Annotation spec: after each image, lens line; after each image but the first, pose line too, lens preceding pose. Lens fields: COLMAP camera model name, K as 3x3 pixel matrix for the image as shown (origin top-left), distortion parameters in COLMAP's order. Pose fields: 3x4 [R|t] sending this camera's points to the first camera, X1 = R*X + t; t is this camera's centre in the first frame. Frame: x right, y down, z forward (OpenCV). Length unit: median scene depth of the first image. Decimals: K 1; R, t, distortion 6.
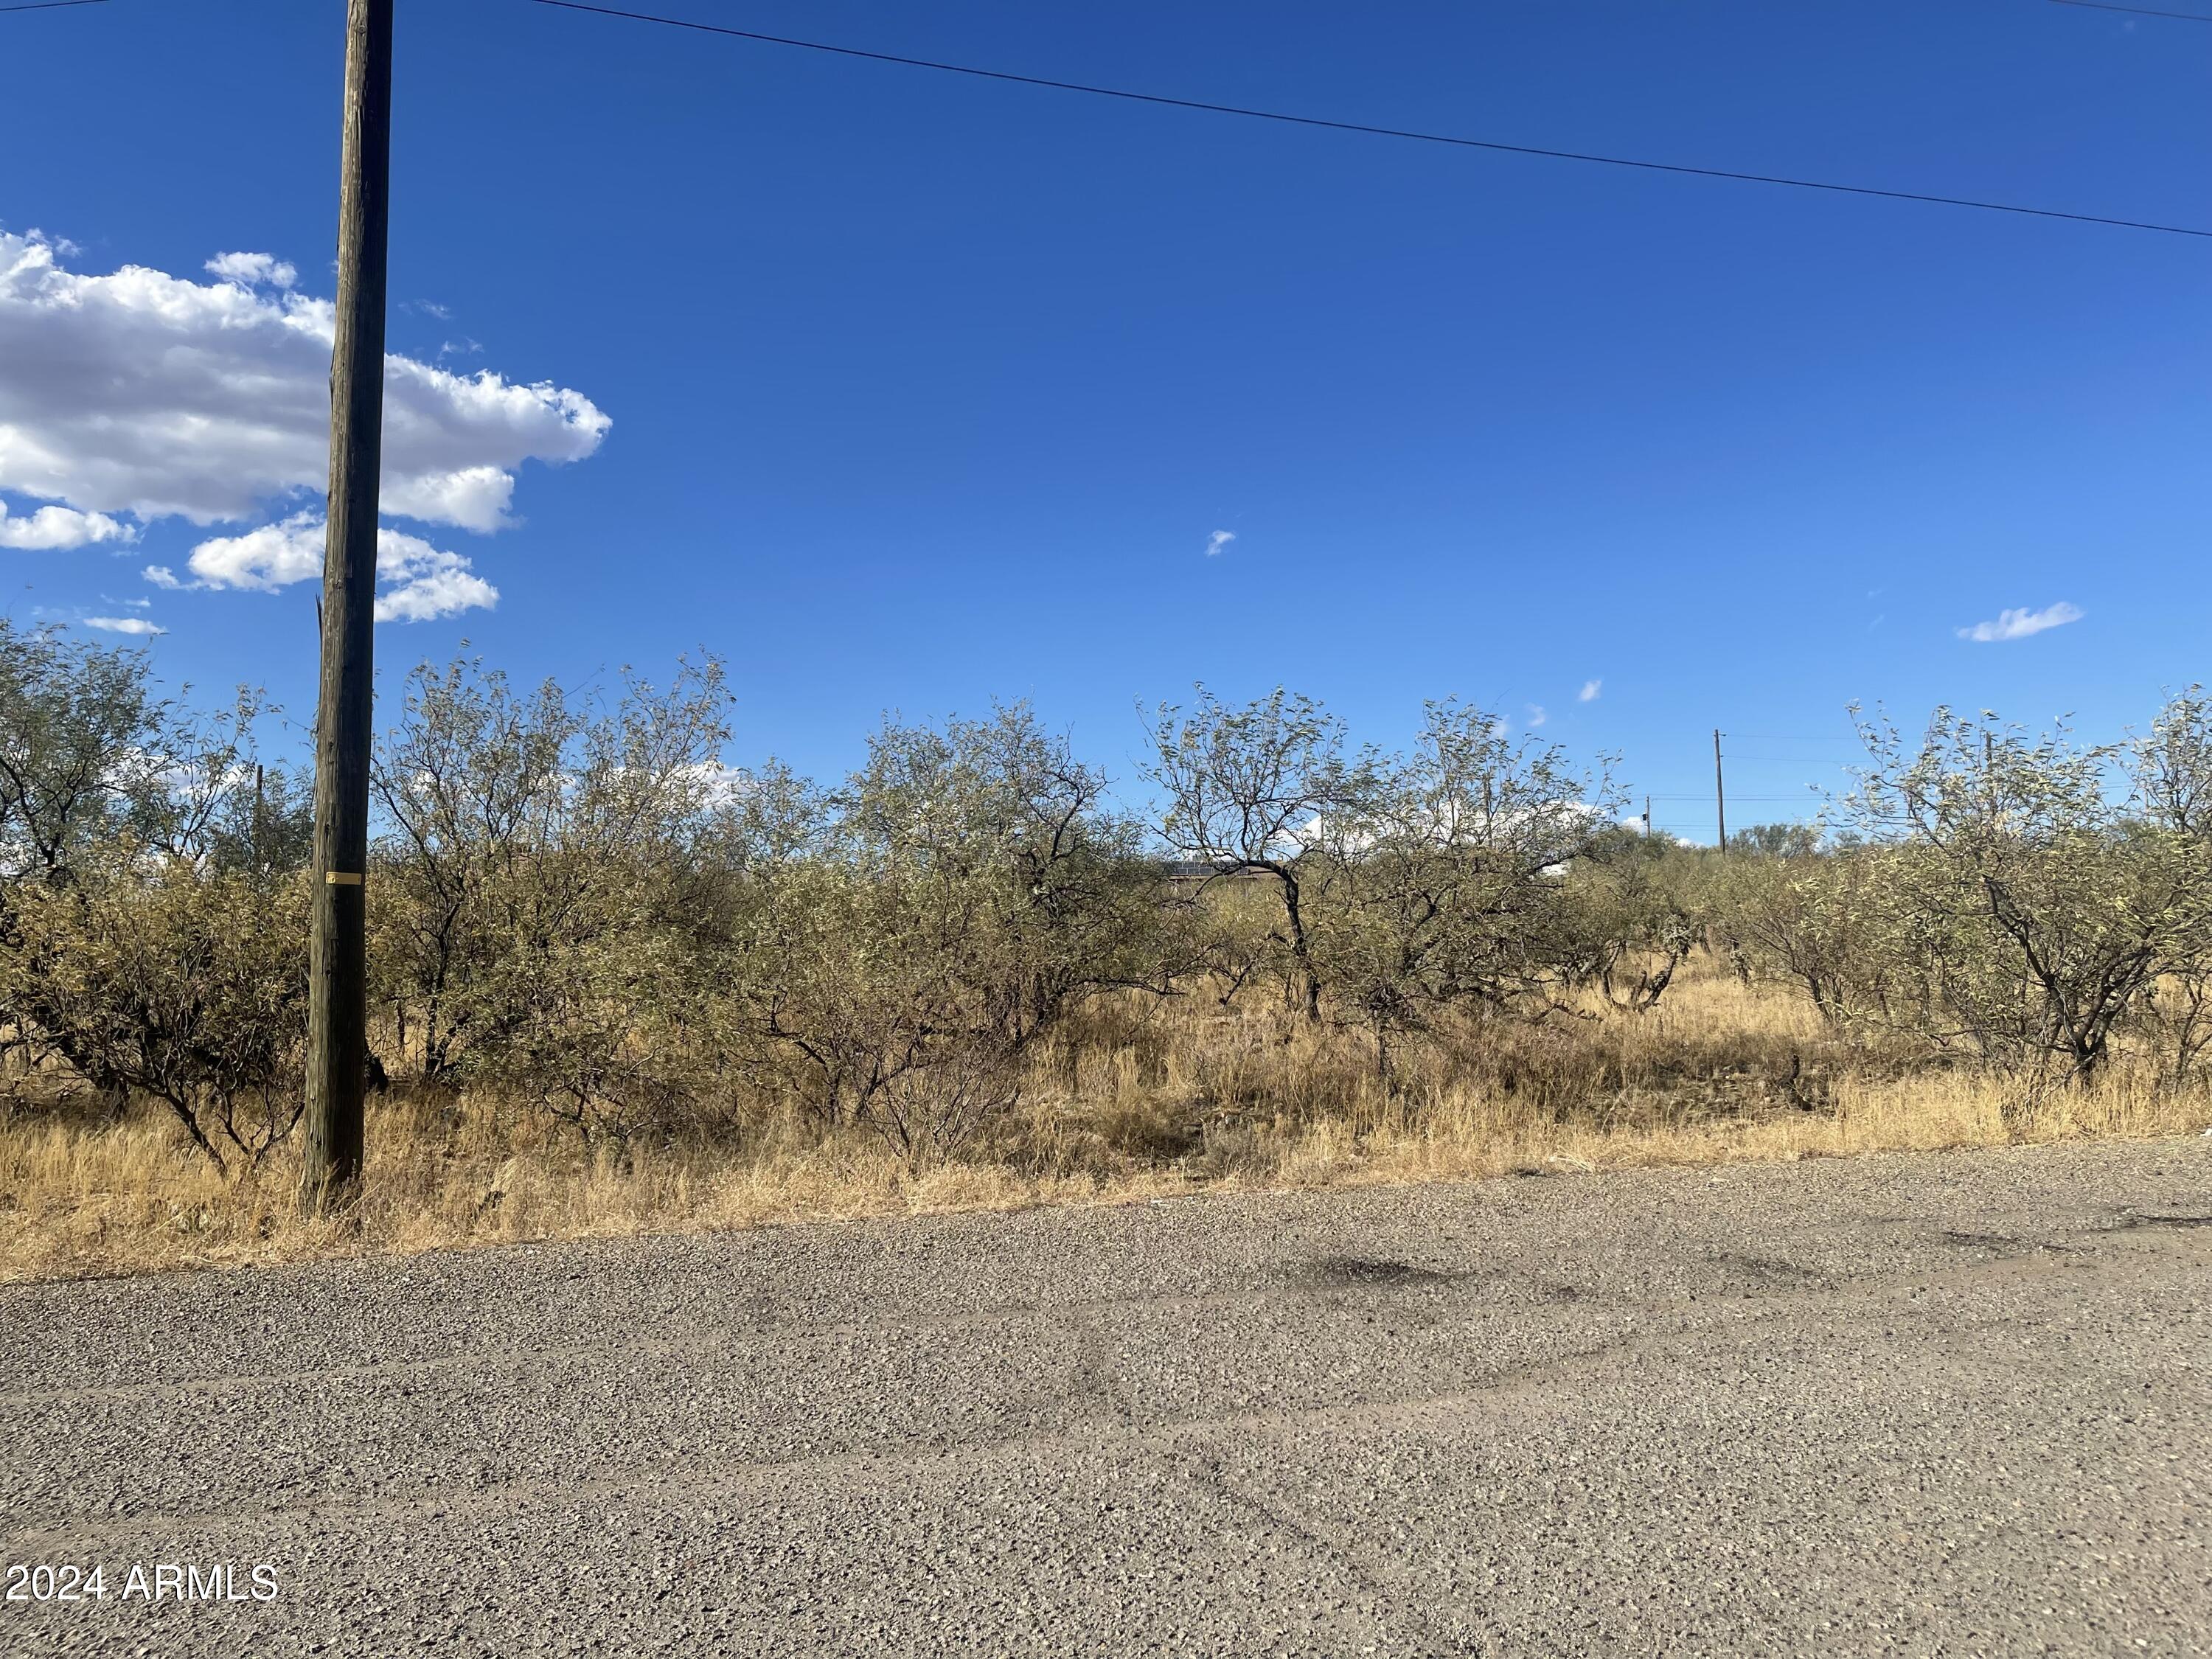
lens RADIAL K [[1601.8, 0, 1106.0], [0, 1601.8, 829.5], [0, 0, 1]] dist [0.001116, 0.000460]
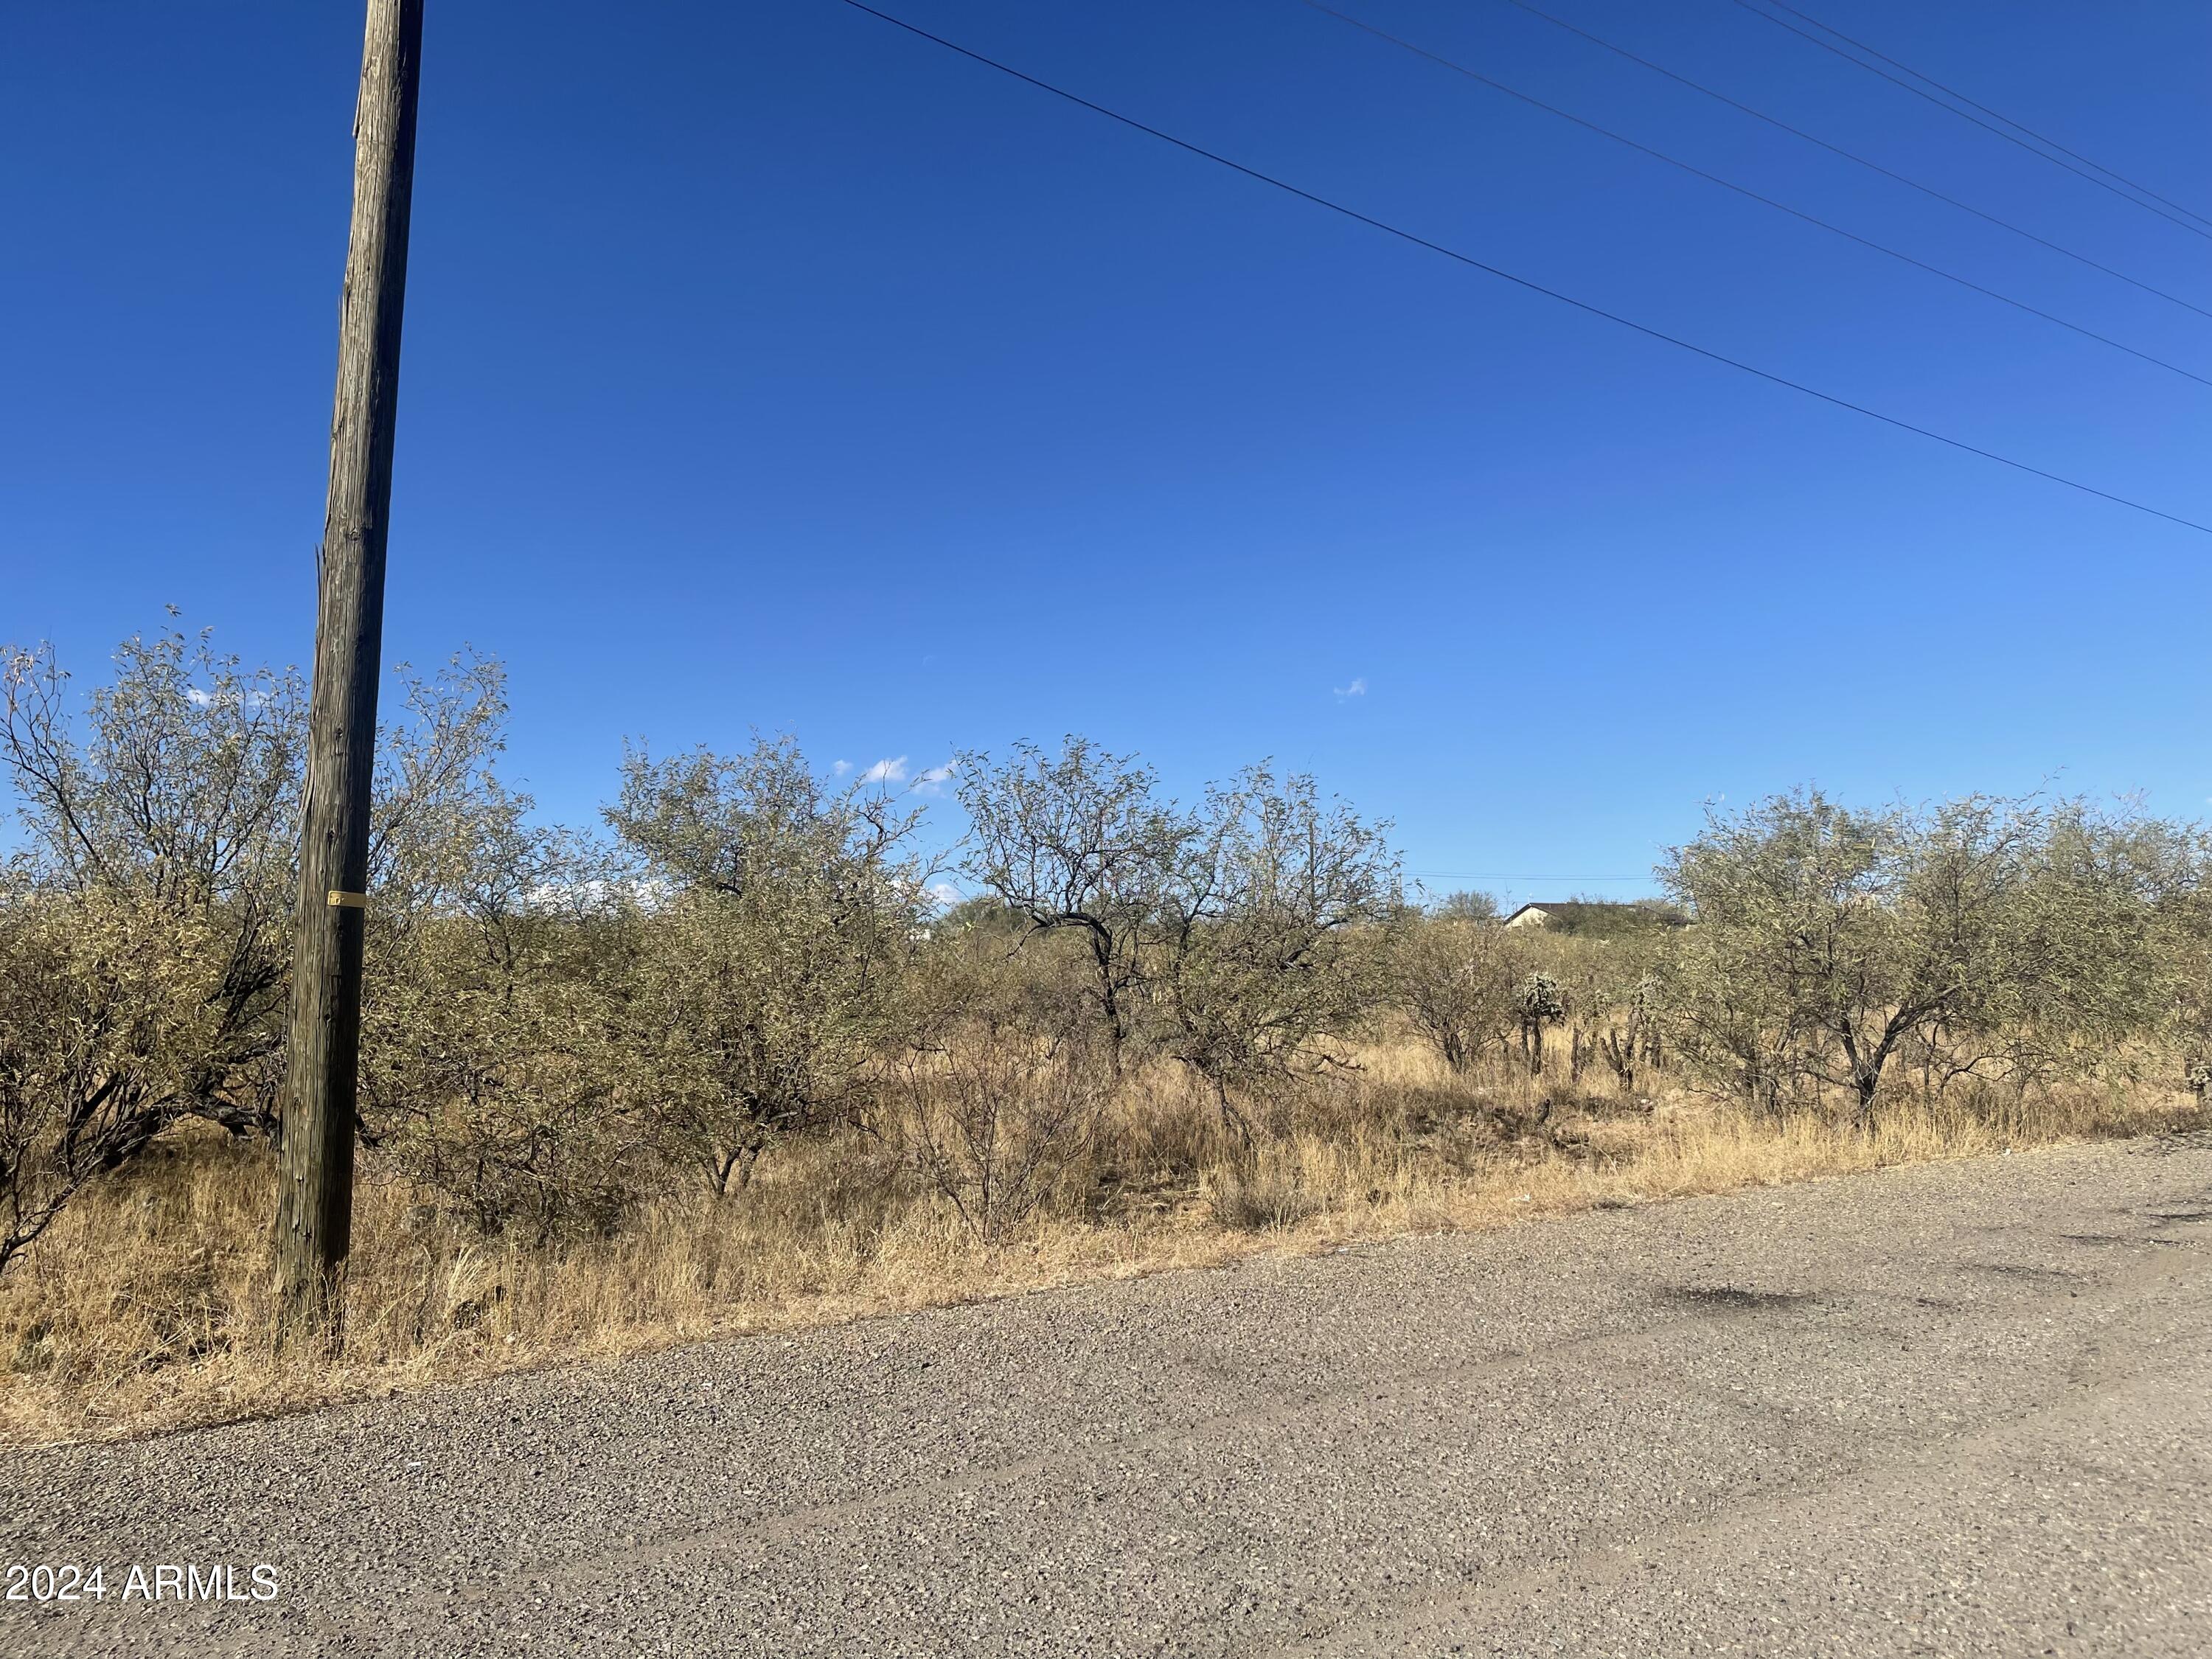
lens RADIAL K [[1601.8, 0, 1106.0], [0, 1601.8, 829.5], [0, 0, 1]] dist [0.001116, 0.000460]
pose [[0.916201, 0.053402, 0.397144, -0.406925], [-0.038900, 0.998252, -0.044487, 0.014970], [-0.398825, 0.025310, 0.916678, 0.102640]]
